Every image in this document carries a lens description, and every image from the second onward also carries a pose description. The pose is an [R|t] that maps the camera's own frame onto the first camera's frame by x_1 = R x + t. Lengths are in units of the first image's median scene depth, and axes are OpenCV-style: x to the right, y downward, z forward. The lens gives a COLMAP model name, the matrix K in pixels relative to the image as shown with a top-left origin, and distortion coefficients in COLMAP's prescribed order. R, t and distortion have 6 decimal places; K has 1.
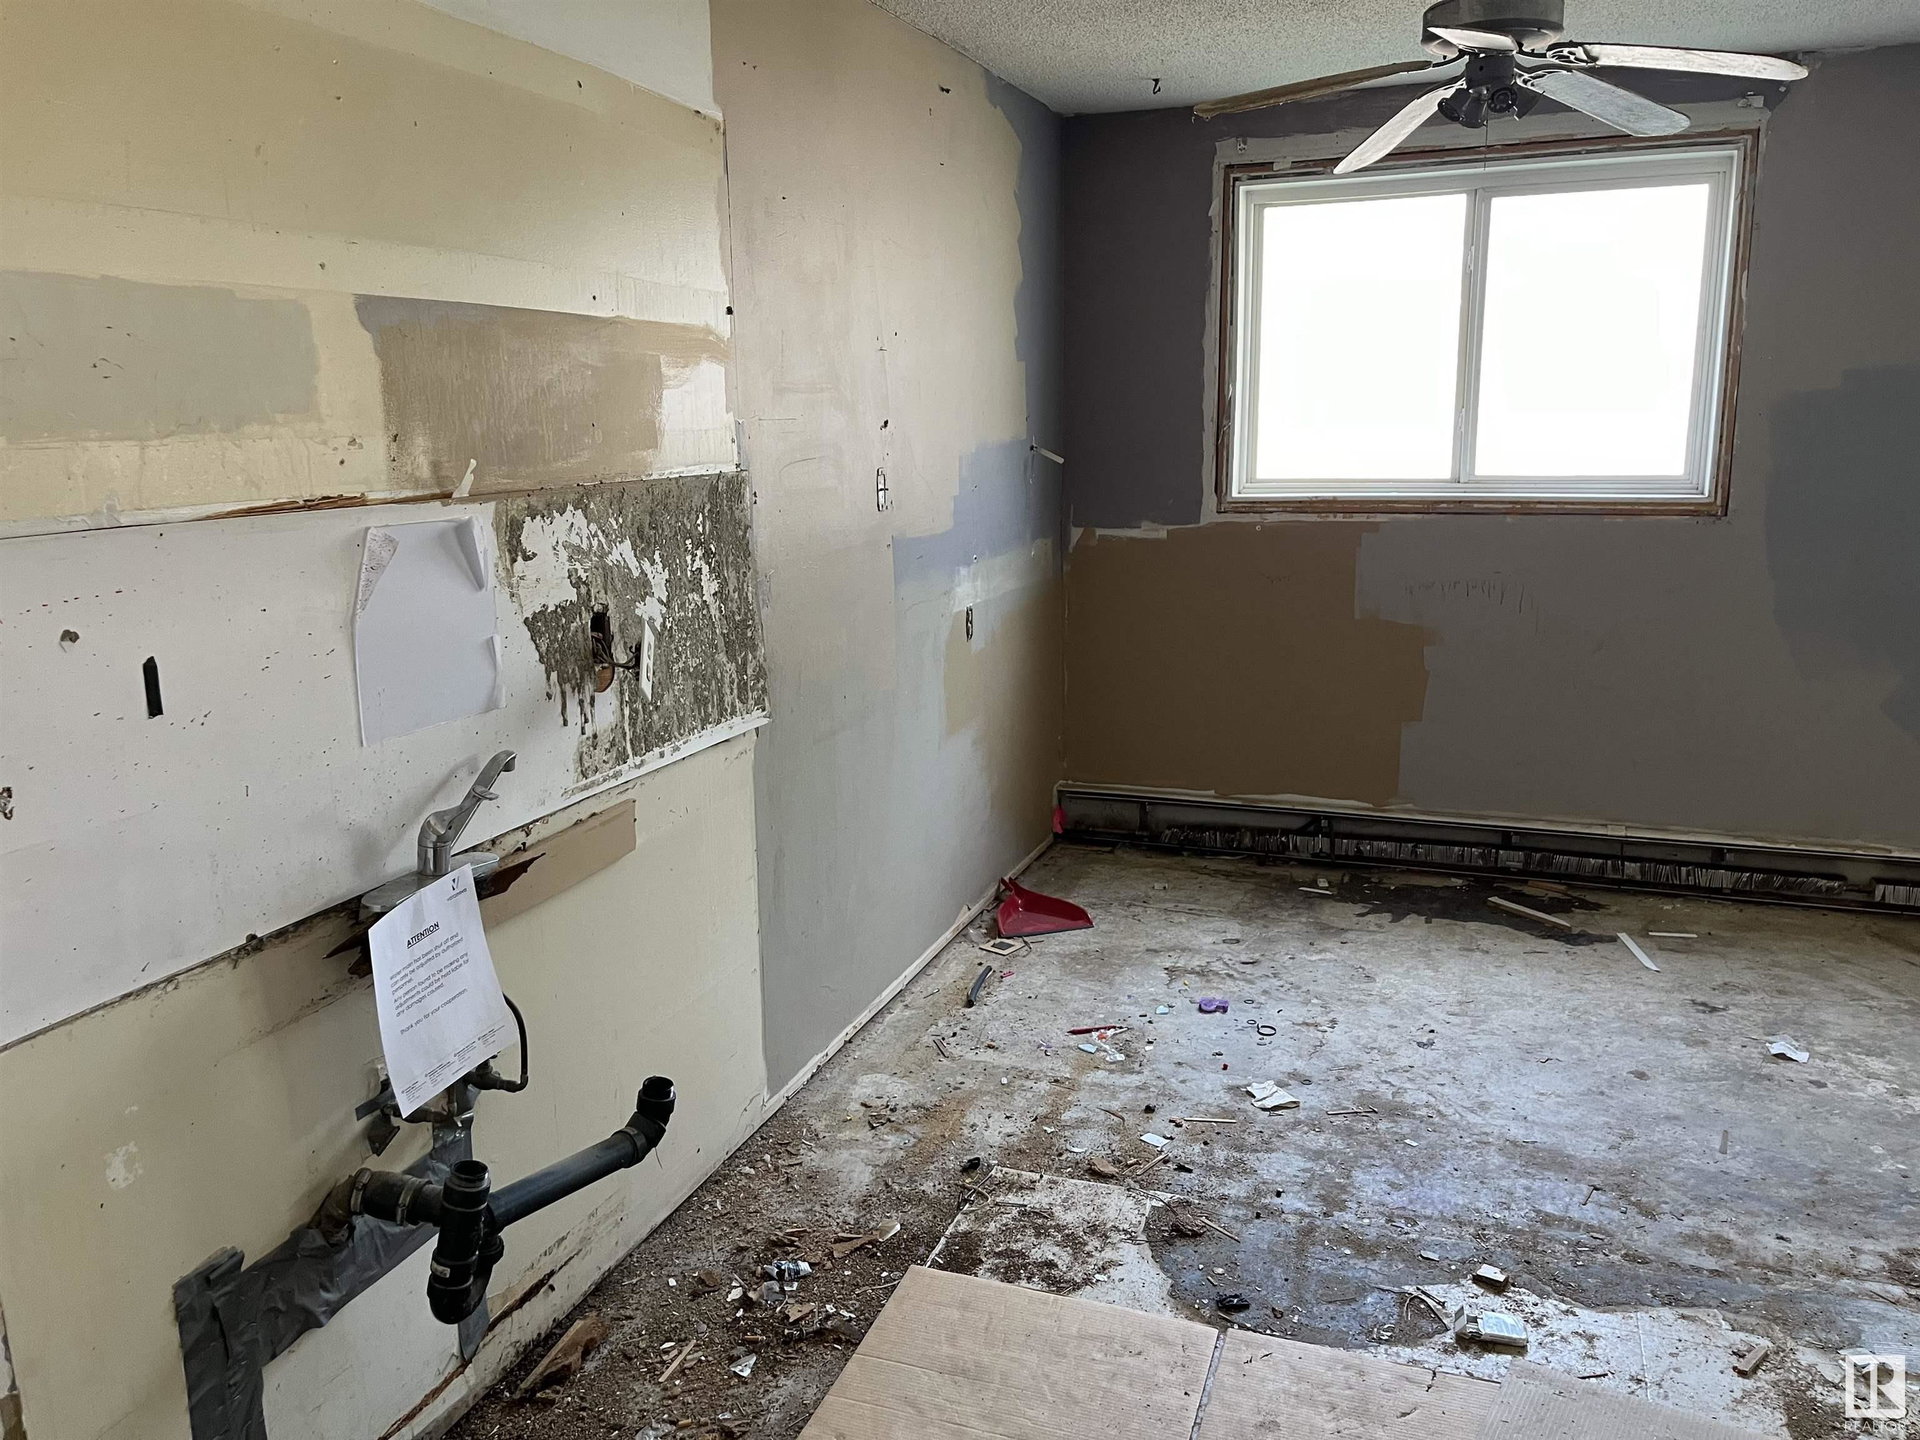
lens RADIAL K [[1459.0, 0, 965.7], [0, 1459.0, 728.2], [0, 0, 1]] dist [0.043210, -0.015375]
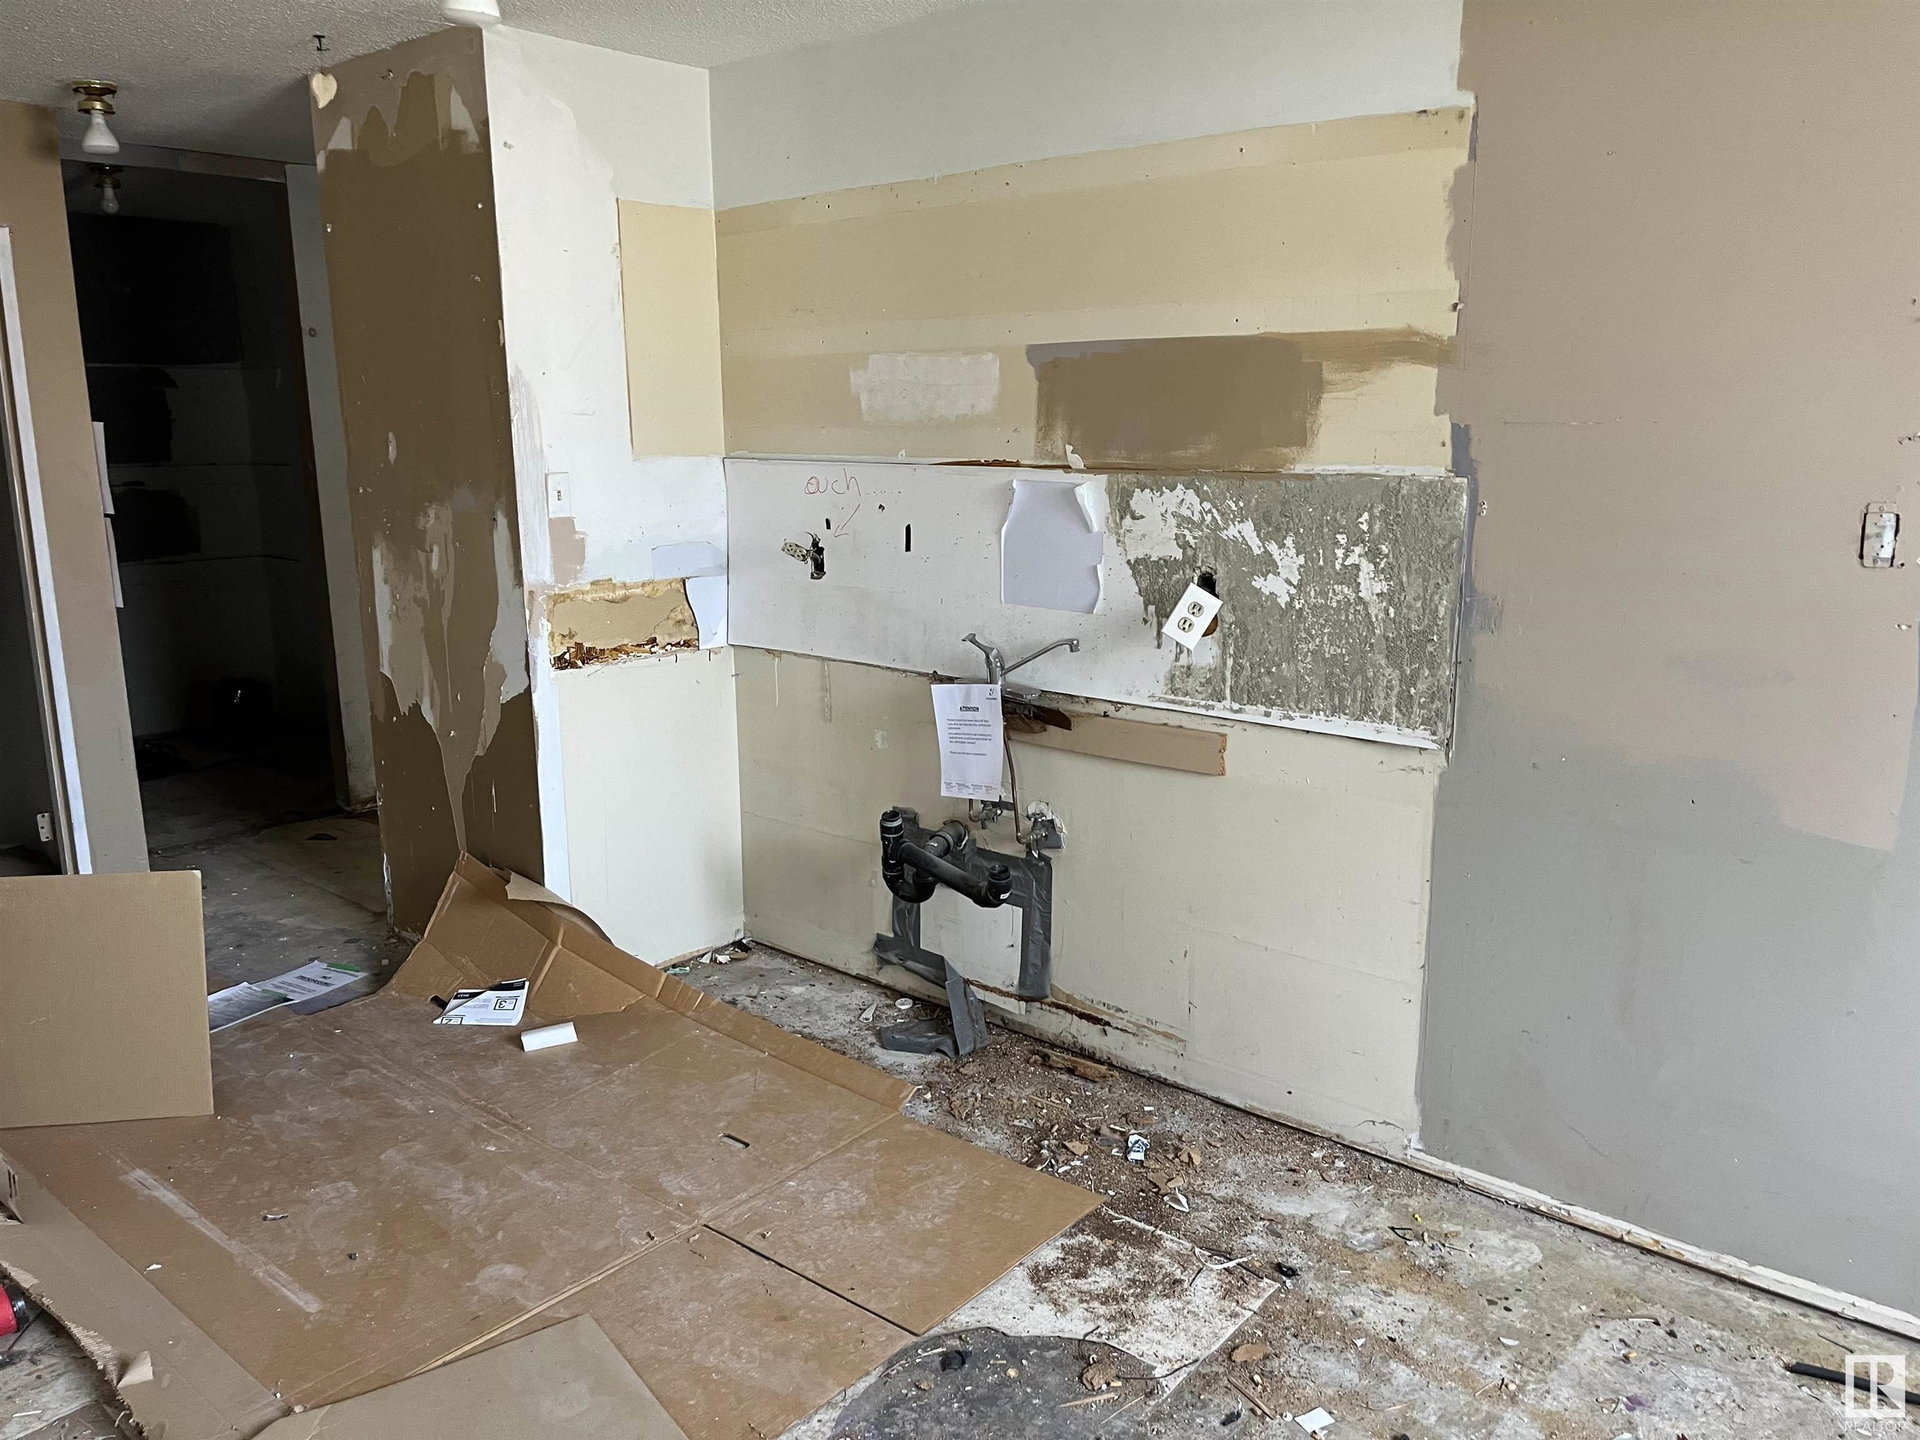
lens RADIAL K [[1459.0, 0, 962.2], [0, 1459.0, 725.4], [0, 0, 1]] dist [0.043210, -0.015375]
pose [[-0.355927, 0.208349, -0.910992, 0.953578], [-0.192557, 0.937561, 0.289658, -0.268225], [0.914460, 0.278515, -0.293584, 1.162197]]
